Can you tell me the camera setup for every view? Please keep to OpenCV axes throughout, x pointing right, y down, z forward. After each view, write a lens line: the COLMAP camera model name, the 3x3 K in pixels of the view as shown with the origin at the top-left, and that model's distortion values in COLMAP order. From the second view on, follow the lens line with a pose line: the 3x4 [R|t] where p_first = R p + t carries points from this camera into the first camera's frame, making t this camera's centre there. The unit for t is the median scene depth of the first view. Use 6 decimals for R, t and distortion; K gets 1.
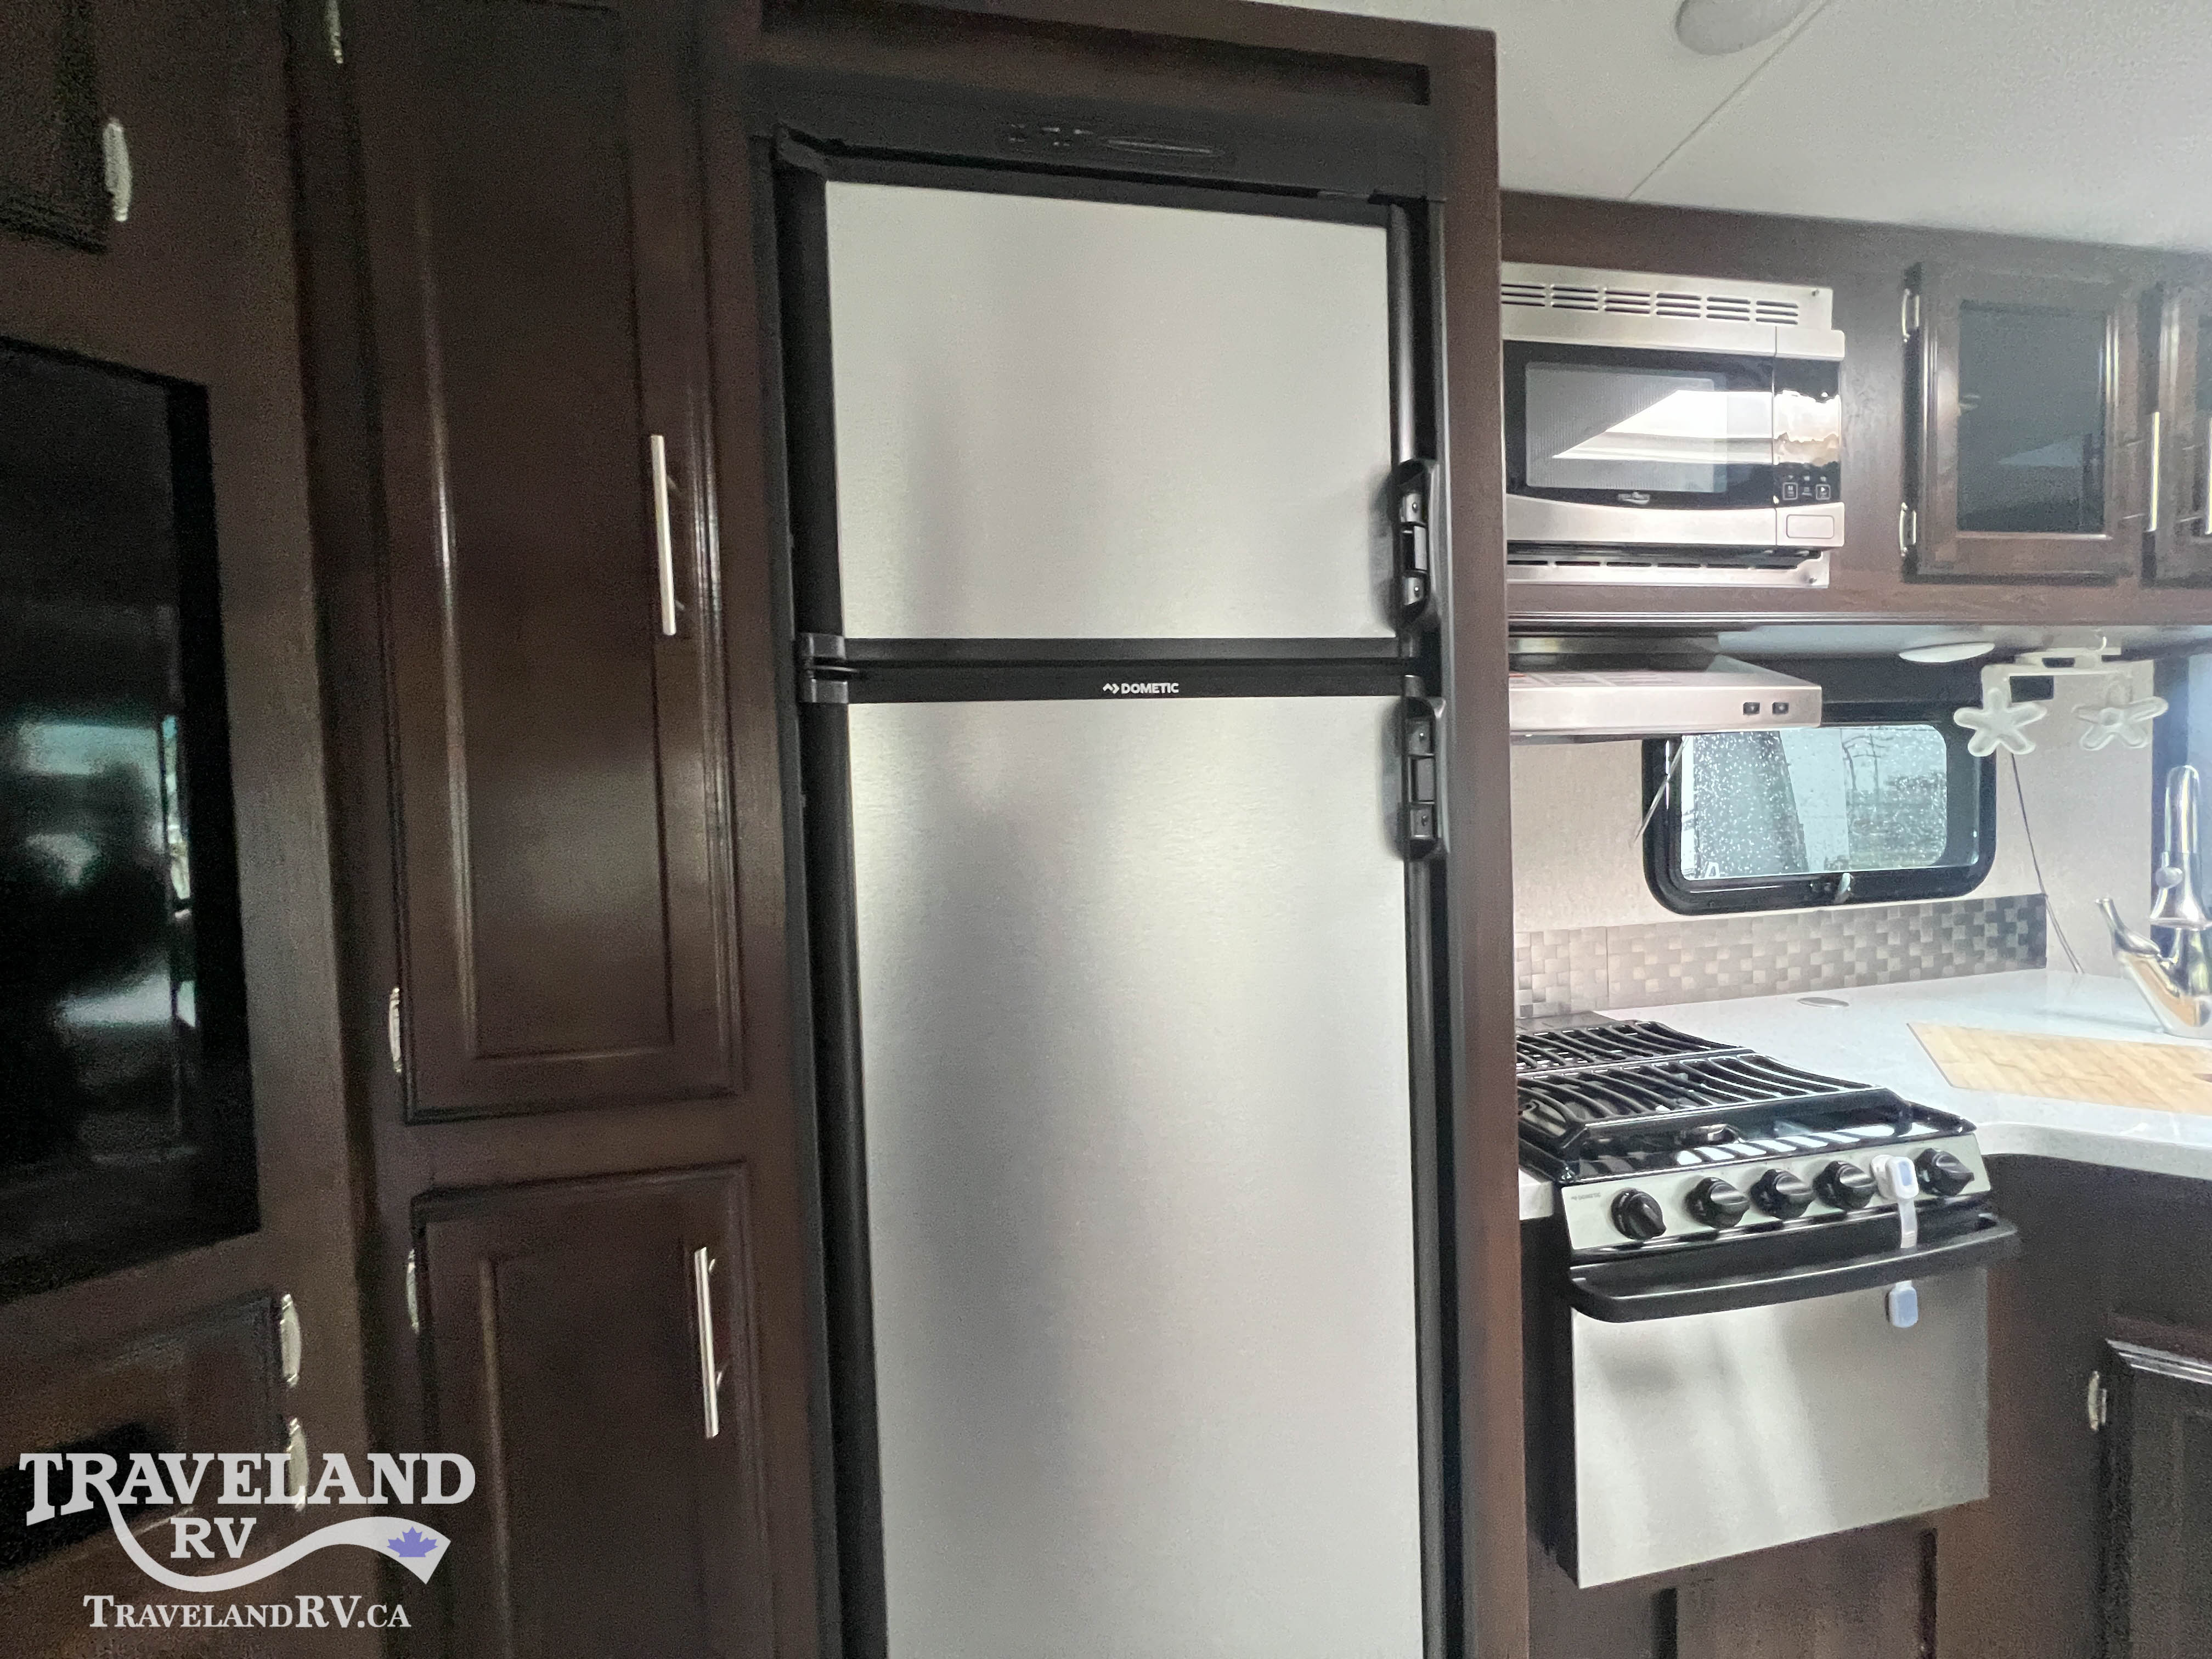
lens RADIAL K [[883.2, 0, 1104.5], [0, 883.2, 826.1], [0, 0, 1]] dist [-0.002343, 0.000308]
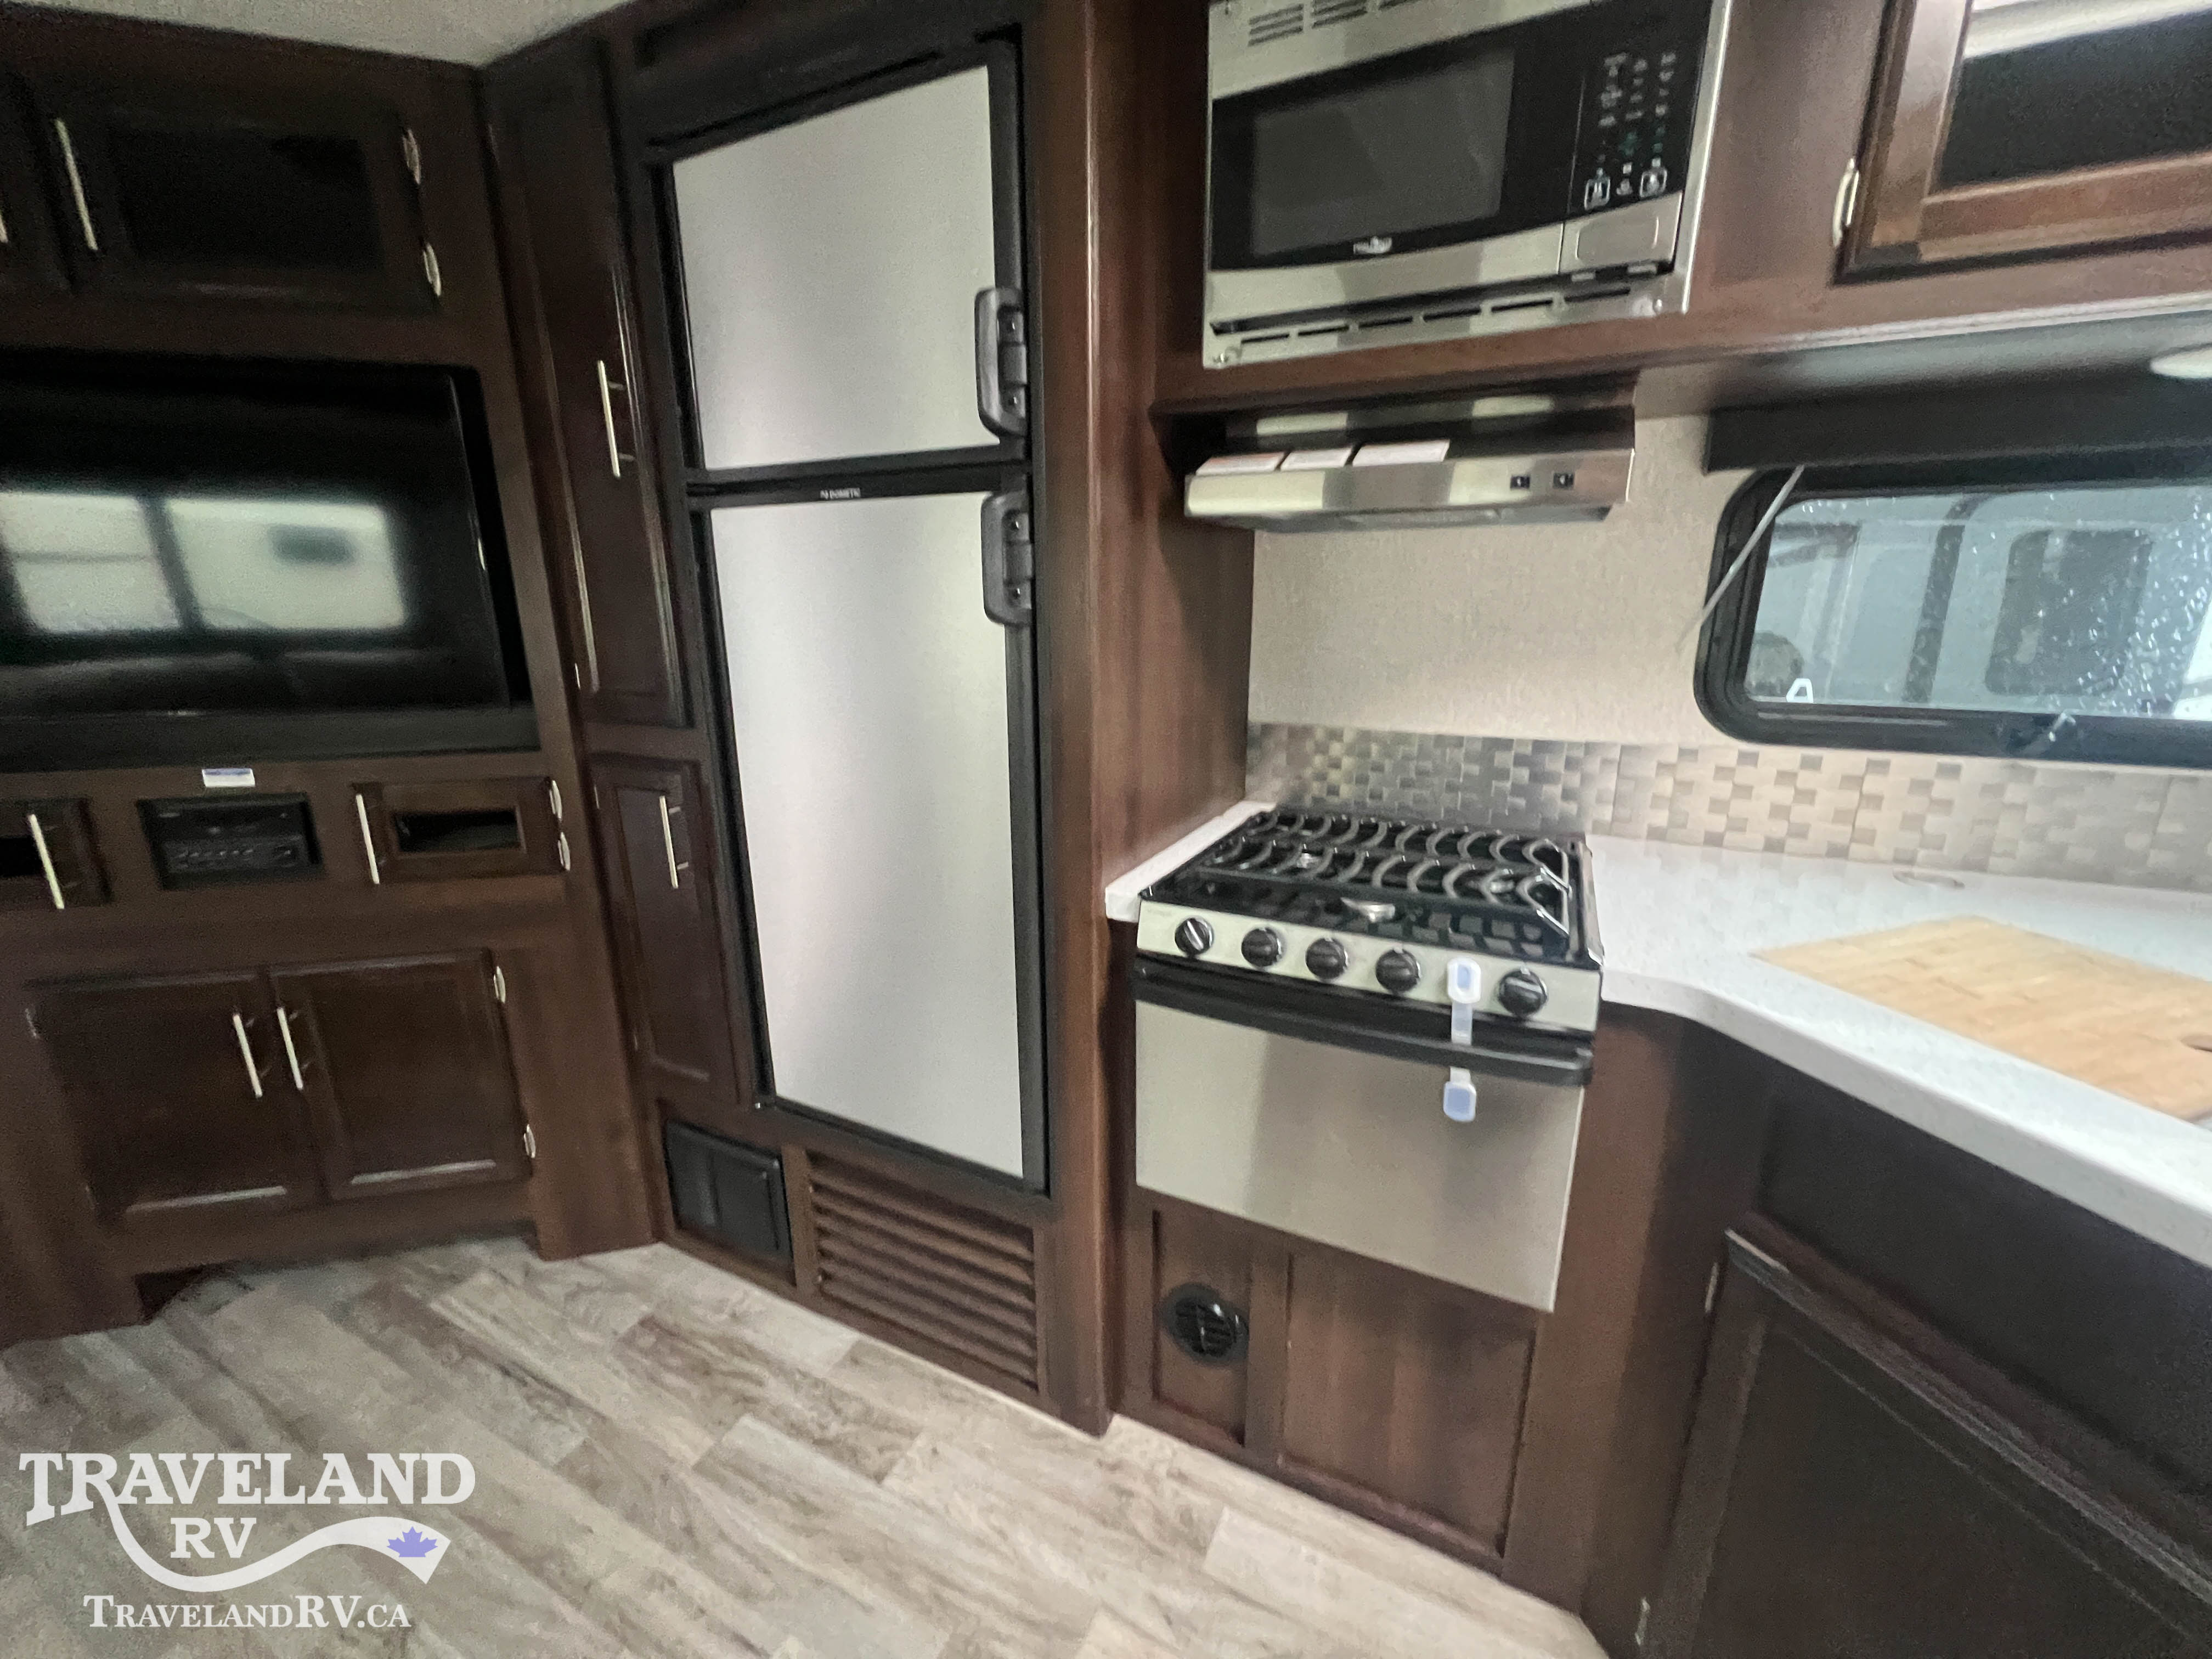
lens RADIAL K [[883.2, 0, 1101.9], [0, 883.2, 829.8], [0, 0, 1]] dist [-0.002343, 0.000308]
pose [[0.800776, 0.186694, -0.569125, 1.067396], [-0.042058, 0.965363, 0.257499, -0.008739], [0.597486, -0.182263, 0.780891, -0.001229]]
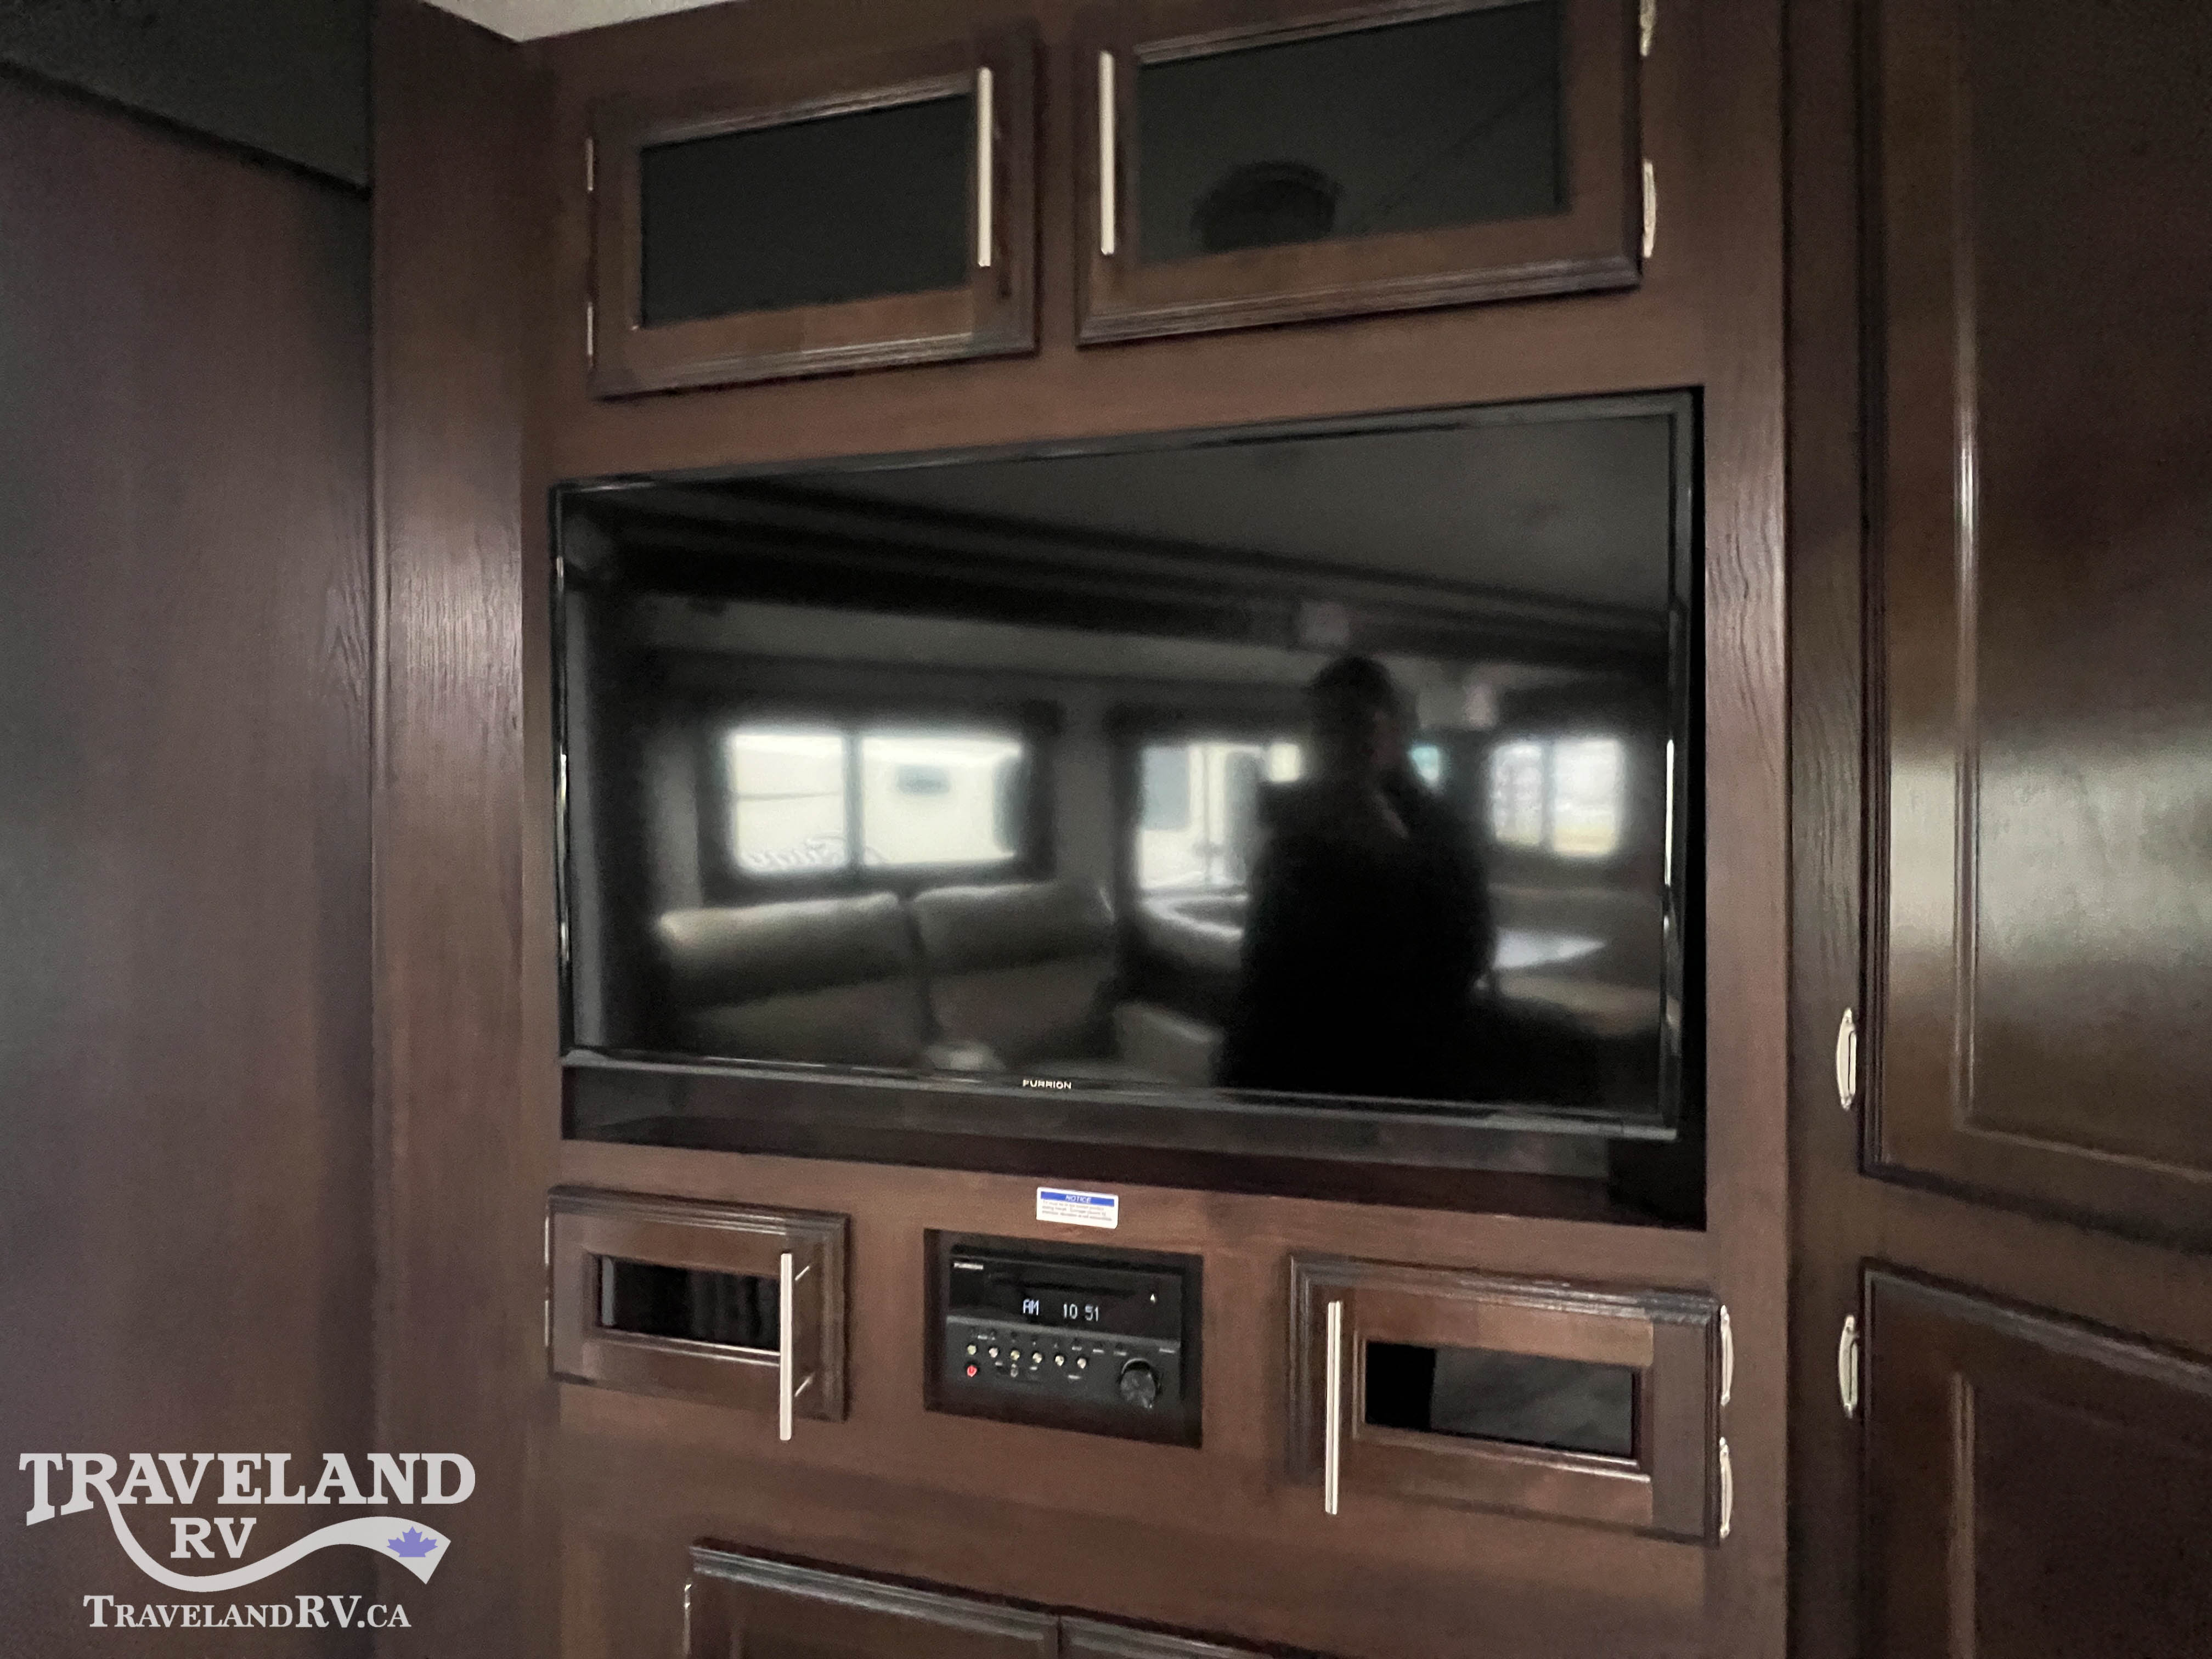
lens RADIAL K [[883.2, 0, 1092.5], [0, 883.2, 819.9], [0, 0, 1]] dist [-0.002343, 0.000308]
pose [[0.485282, 0.035172, -0.873650, -0.301760], [-0.043192, 0.998935, 0.016224, 0.005977], [0.873290, 0.029861, 0.486285, -0.070201]]
